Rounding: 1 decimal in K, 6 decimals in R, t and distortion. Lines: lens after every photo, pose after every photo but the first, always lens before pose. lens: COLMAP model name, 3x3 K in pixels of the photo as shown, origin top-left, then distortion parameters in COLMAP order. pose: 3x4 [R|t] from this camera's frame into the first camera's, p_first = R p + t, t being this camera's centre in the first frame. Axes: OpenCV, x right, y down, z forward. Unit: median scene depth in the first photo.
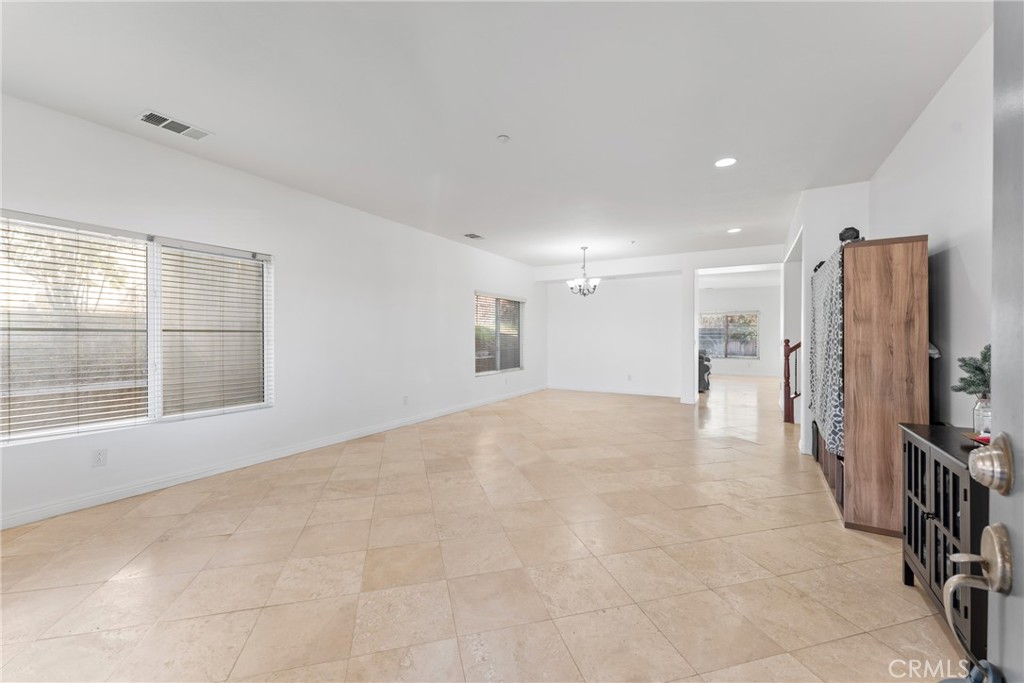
lens RADIAL K [[408.7, 0, 508.7], [0, 408.7, 340.0], [0, 0, 1]] dist [-0.008268, -0.000117]
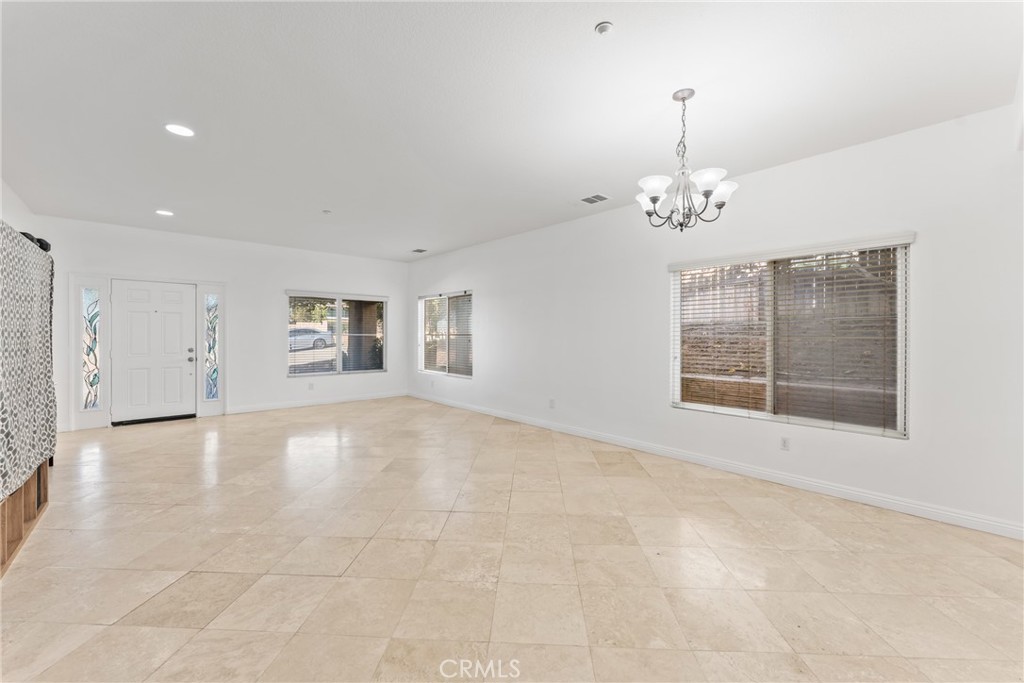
lens RADIAL K [[408.7, 0, 515.5], [0, 408.7, 339.7], [0, 0, 1]] dist [-0.008268, -0.000117]
pose [[-0.295775, 0.006913, -0.955233, 1.127319], [-0.013945, 0.999836, 0.011554, -0.027449], [0.955156, 0.016738, -0.295630, 1.912408]]
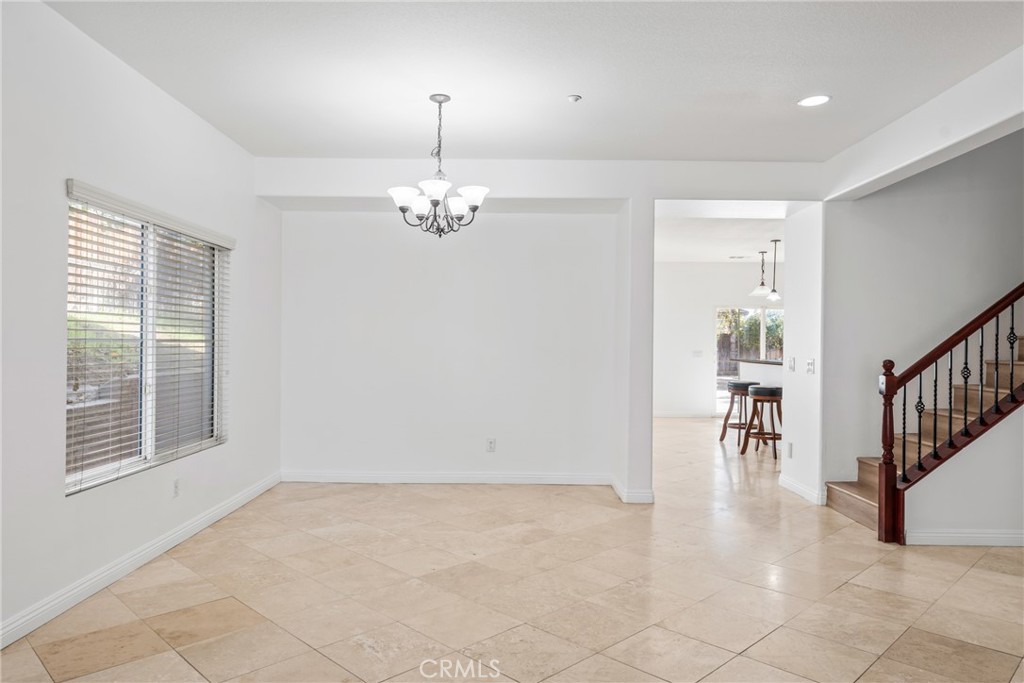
lens RADIAL K [[680.2, 0, 509.4], [0, 680.2, 340.6], [0, 0, 1]] dist [-0.001055, 0.001557]
pose [[0.863738, 0.009906, 0.503845, -0.110674], [-0.004454, 0.999918, -0.012024, -0.020376], [-0.503922, 0.008141, 0.863711, 0.915519]]
